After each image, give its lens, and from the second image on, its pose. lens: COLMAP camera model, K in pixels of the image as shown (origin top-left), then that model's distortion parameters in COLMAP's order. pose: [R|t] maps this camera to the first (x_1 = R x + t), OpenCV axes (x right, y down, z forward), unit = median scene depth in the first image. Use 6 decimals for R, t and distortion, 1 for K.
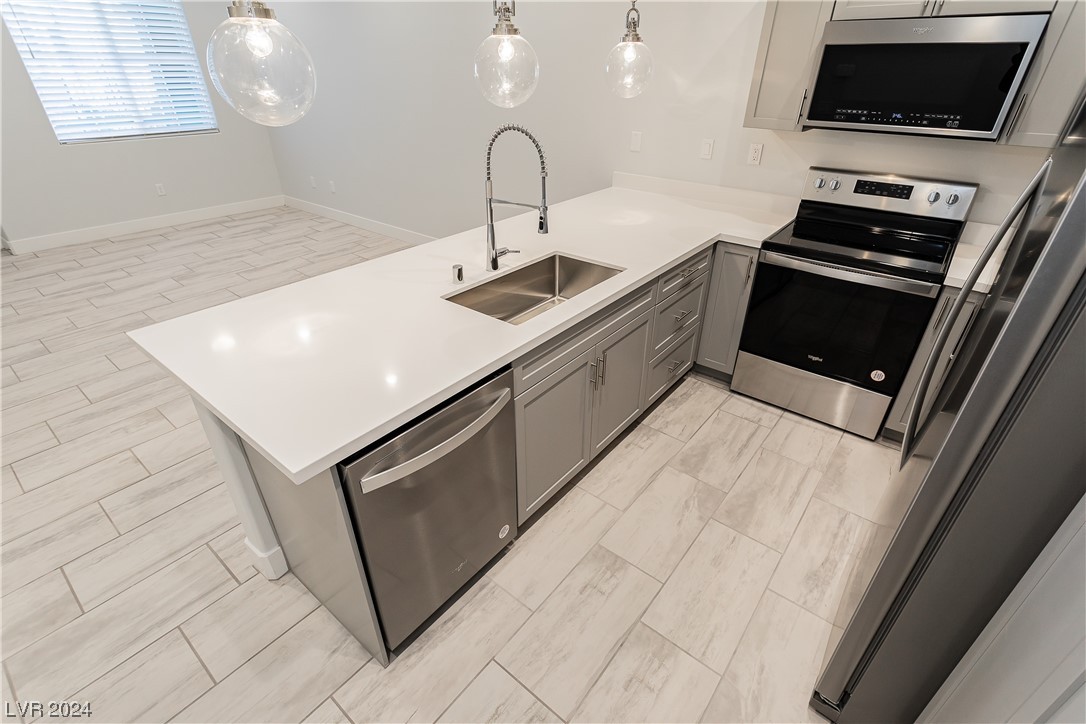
lens RADIAL K [[511.6, 0, 544.3], [0, 511.6, 366.8], [0, 0, 1]] dist [0.000812, 0.001000]
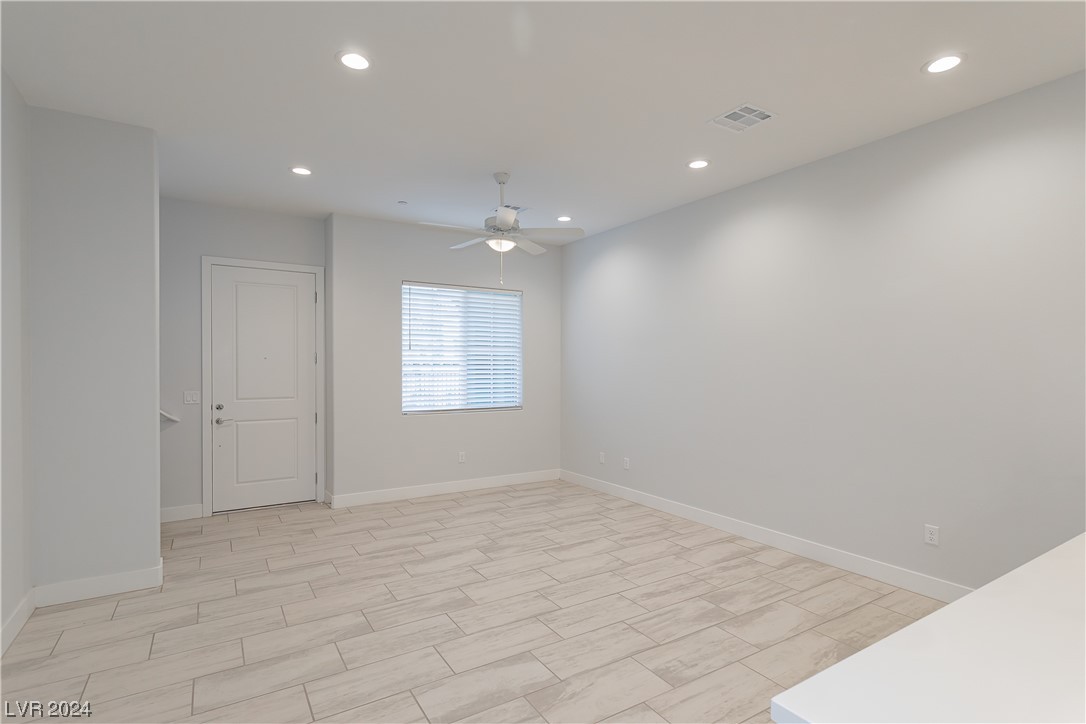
lens RADIAL K [[535.5, 0, 556.0], [0, 535.5, 364.2], [0, 0, 1]] dist [0.001142, 0.000277]
pose [[0.947742, -0.005544, -0.318991, -0.507336], [-0.159211, 0.858232, -0.487944, -0.026859], [0.276474, 0.513232, 0.812500, 0.196221]]
